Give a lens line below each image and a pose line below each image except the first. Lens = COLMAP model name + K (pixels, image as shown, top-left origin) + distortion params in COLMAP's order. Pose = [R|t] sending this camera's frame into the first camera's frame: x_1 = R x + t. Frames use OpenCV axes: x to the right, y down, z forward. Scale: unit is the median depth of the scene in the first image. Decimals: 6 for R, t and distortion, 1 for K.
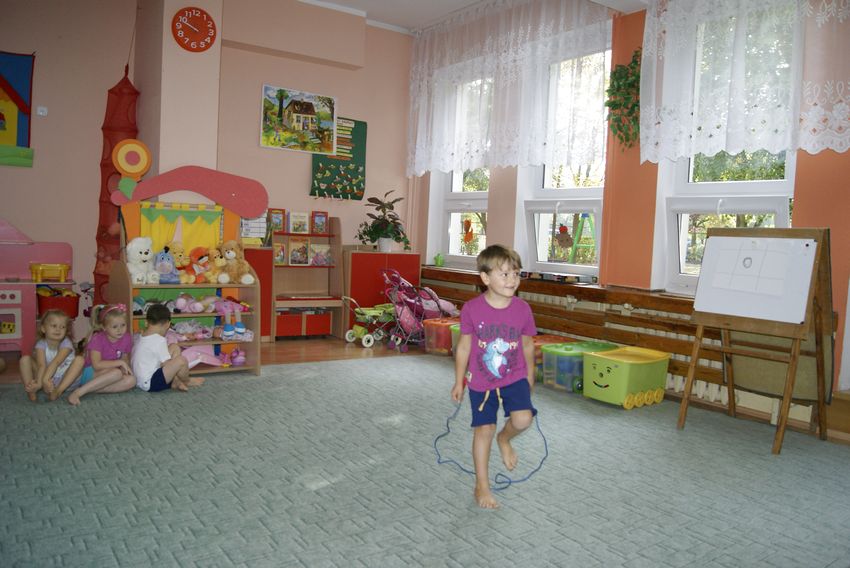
lens RADIAL K [[670.0, 0, 423.4], [0, 670.0, 287.5], [0, 0, 1]] dist [-0.085845, 0.019870]
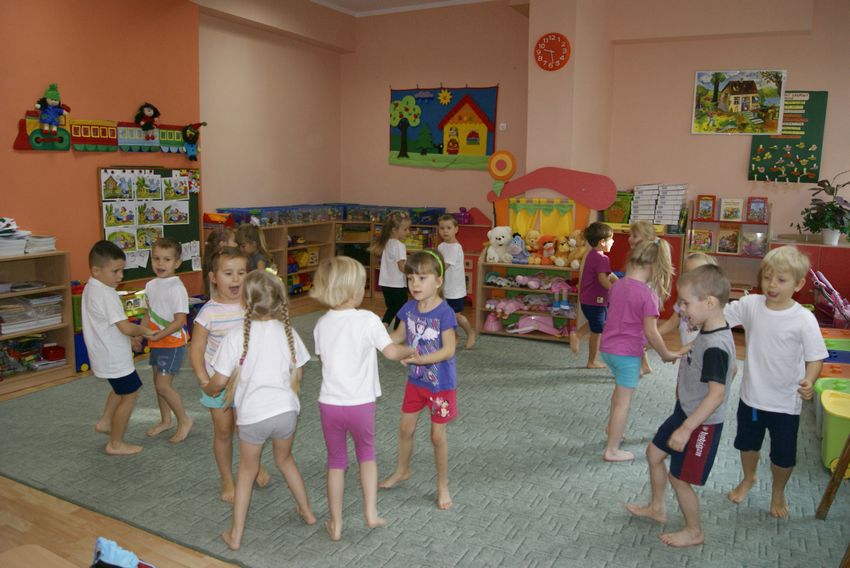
lens RADIAL K [[670.0, 0, 422.9], [0, 670.0, 287.3], [0, 0, 1]] dist [-0.085845, 0.019870]
pose [[0.470189, 0.104083, -0.876407, 0.561395], [-0.059051, 0.994506, 0.086428, -0.051573], [0.880588, 0.011115, 0.473752, 0.202971]]
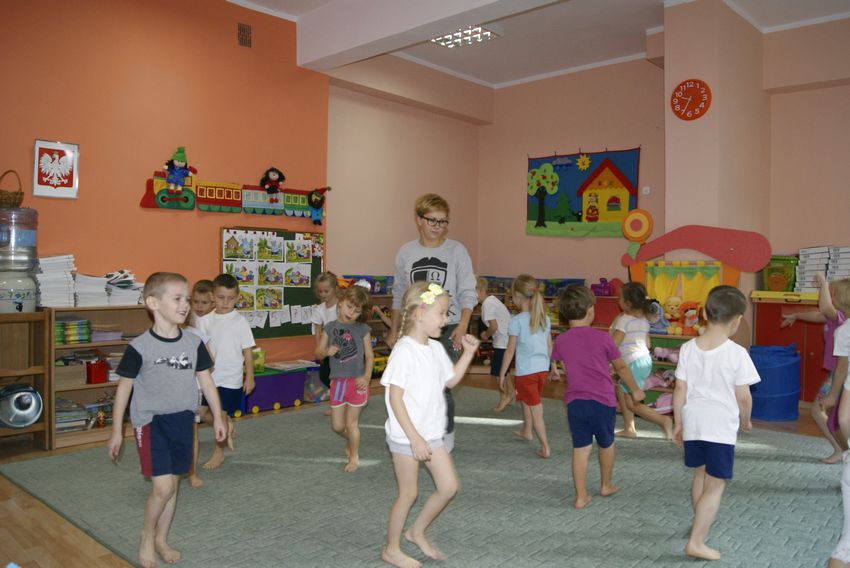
lens RADIAL K [[670.0, 0, 425.6], [0, 670.0, 286.7], [0, 0, 1]] dist [-0.085845, 0.019870]
pose [[0.234379, -0.018759, -0.971964, 0.525008], [-0.073681, 0.996595, -0.037002, -0.012308], [0.969349, 0.080288, 0.232198, 0.308468]]
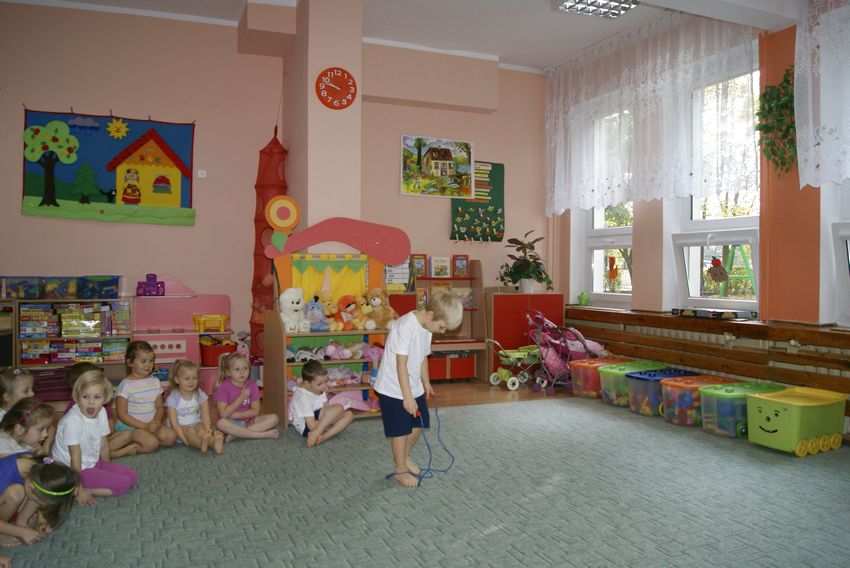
lens RADIAL K [[670.0, 0, 421.9], [0, 670.0, 286.6], [0, 0, 1]] dist [-0.085845, 0.019870]
pose [[0.977667, -0.037323, -0.206821, -0.006400], [0.024815, 0.997721, -0.062744, -0.005435], [0.208692, 0.056211, 0.976365, 0.005173]]
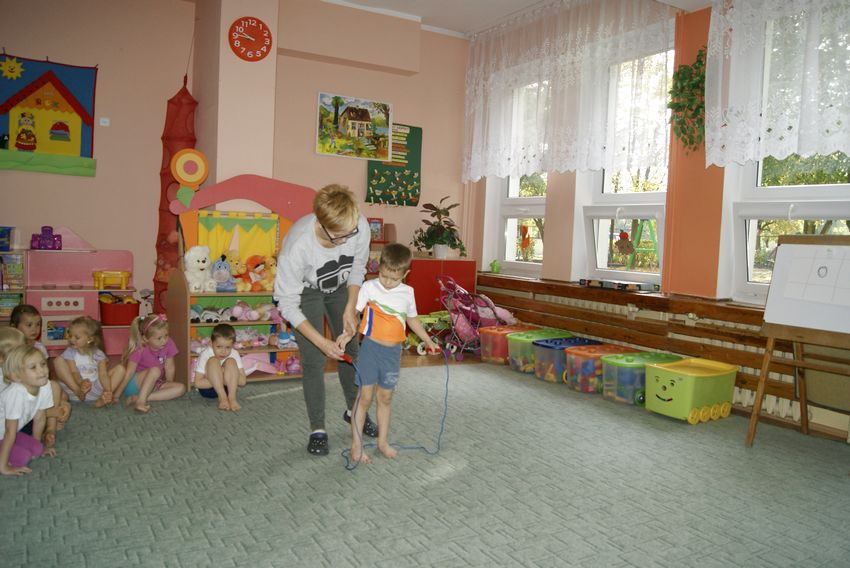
lens RADIAL K [[670.0, 0, 421.9], [0, 670.0, 288.5], [0, 0, 1]] dist [-0.085845, 0.019870]
pose [[0.996441, 0.002017, -0.084273, -0.001339], [-0.002336, 0.999990, -0.003683, -0.006490], [0.084265, 0.003867, 0.996436, 0.013965]]
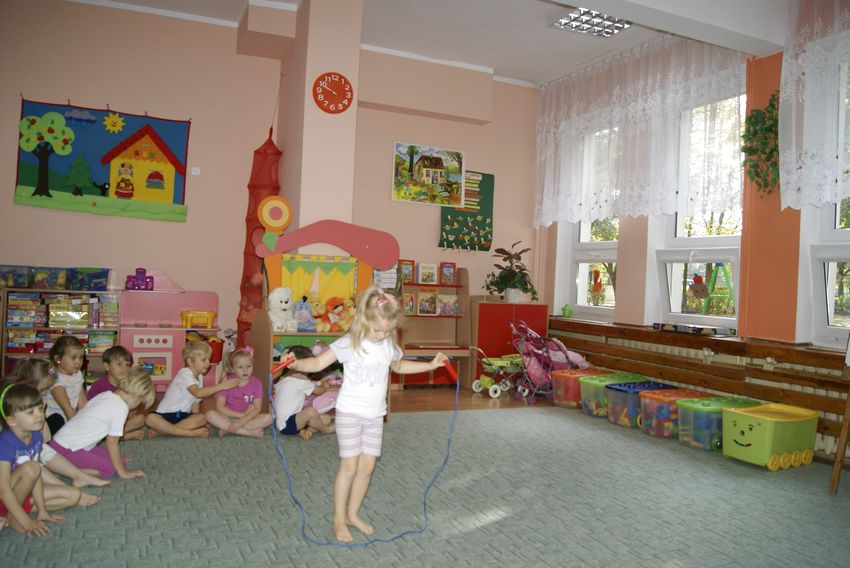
lens RADIAL K [[670.0, 0, 421.7], [0, 670.0, 285.9], [0, 0, 1]] dist [-0.085845, 0.019870]
pose [[0.982766, -0.000603, -0.184851, -0.006961], [-0.013636, 0.997034, -0.075750, -0.000038], [0.184348, 0.076965, 0.979843, -0.009161]]
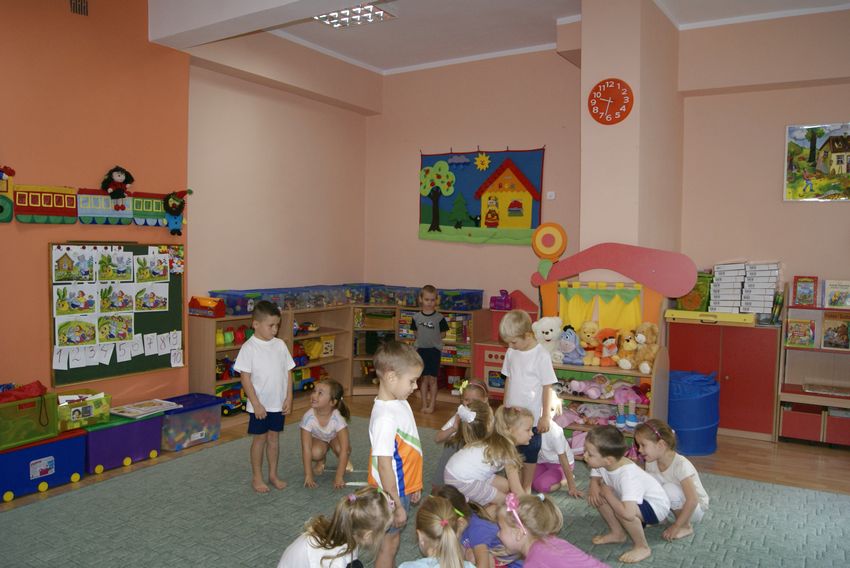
lens RADIAL K [[670.0, 0, 424.8], [0, 670.0, 284.8], [0, 0, 1]] dist [-0.085845, 0.019870]
pose [[0.405241, 0.007129, -0.914182, 0.380119], [-0.063949, 0.997741, -0.020567, -0.077441], [0.911971, 0.066795, 0.404781, 0.331785]]
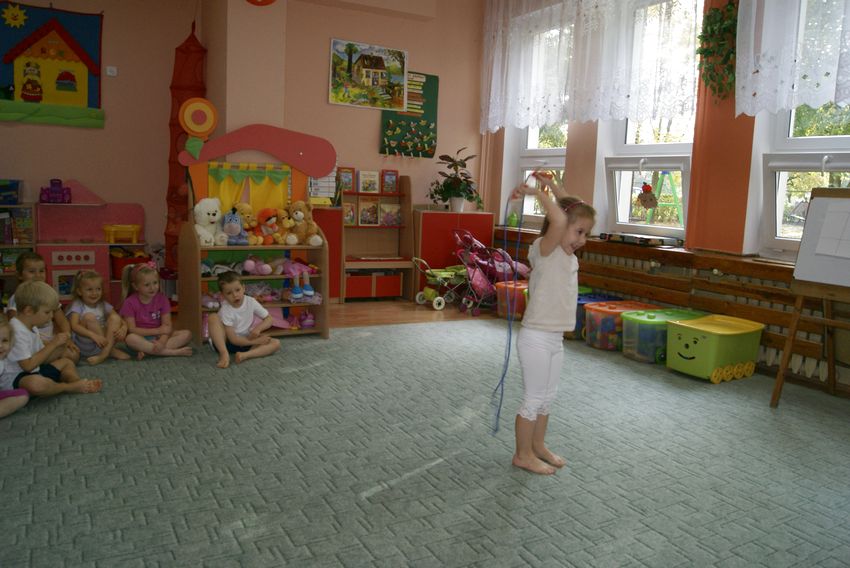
lens RADIAL K [[670.0, 0, 421.6], [0, 670.0, 288.3], [0, 0, 1]] dist [-0.085845, 0.019870]
pose [[0.994040, 0.011300, -0.108426, -0.002508], [-0.004344, 0.997929, 0.064172, -0.005834], [0.108926, -0.063318, 0.992031, 0.036433]]
